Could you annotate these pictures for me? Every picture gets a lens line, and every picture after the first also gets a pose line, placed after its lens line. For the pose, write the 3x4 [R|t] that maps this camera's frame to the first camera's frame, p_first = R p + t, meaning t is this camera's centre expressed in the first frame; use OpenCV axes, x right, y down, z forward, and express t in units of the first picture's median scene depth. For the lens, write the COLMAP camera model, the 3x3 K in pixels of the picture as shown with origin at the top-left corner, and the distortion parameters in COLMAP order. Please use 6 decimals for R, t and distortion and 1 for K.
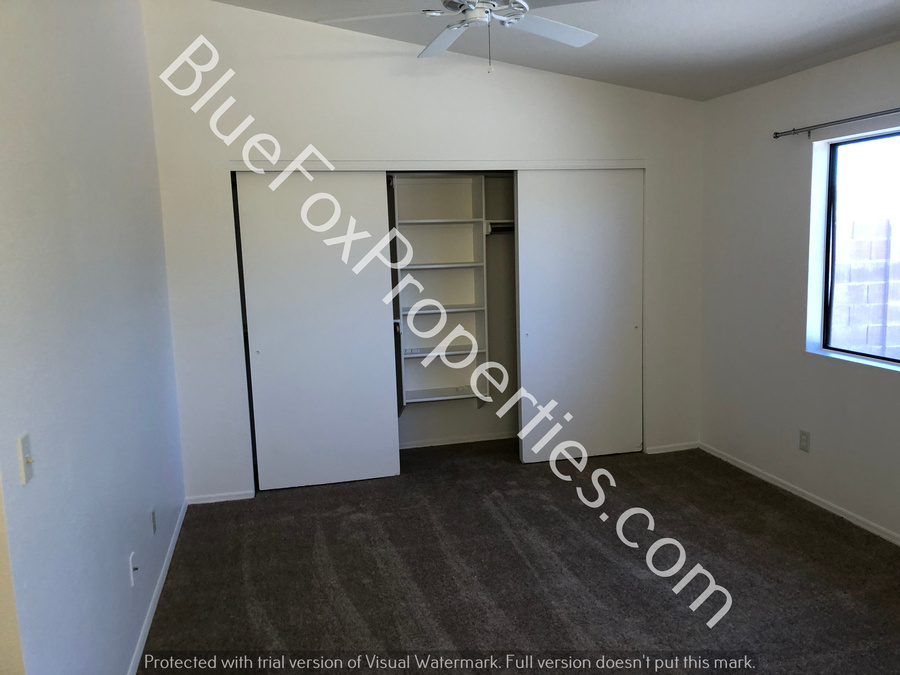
lens RADIAL K [[754.3, 0, 449.1], [0, 754.3, 336.7], [0, 0, 1]] dist [0.019016, 0.011055]
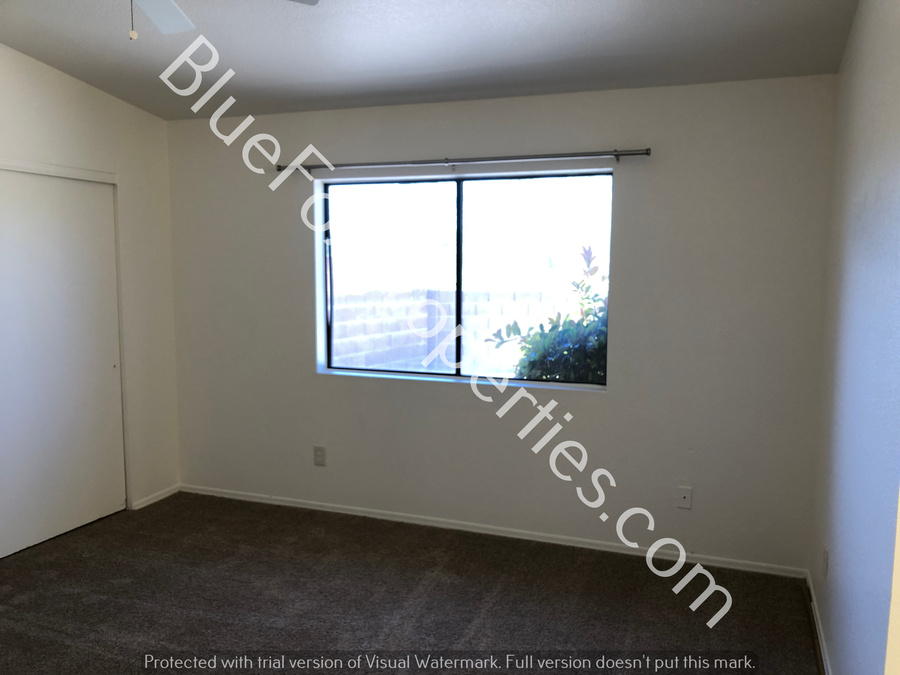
lens RADIAL K [[754.3, 0, 432.2], [0, 754.3, 362.3], [0, 0, 1]] dist [0.019016, 0.011055]
pose [[0.579124, -0.074020, 0.811872, -0.293192], [0.094322, 0.995265, 0.023459, -0.004595], [-0.809765, 0.062991, 0.583363, 0.238654]]
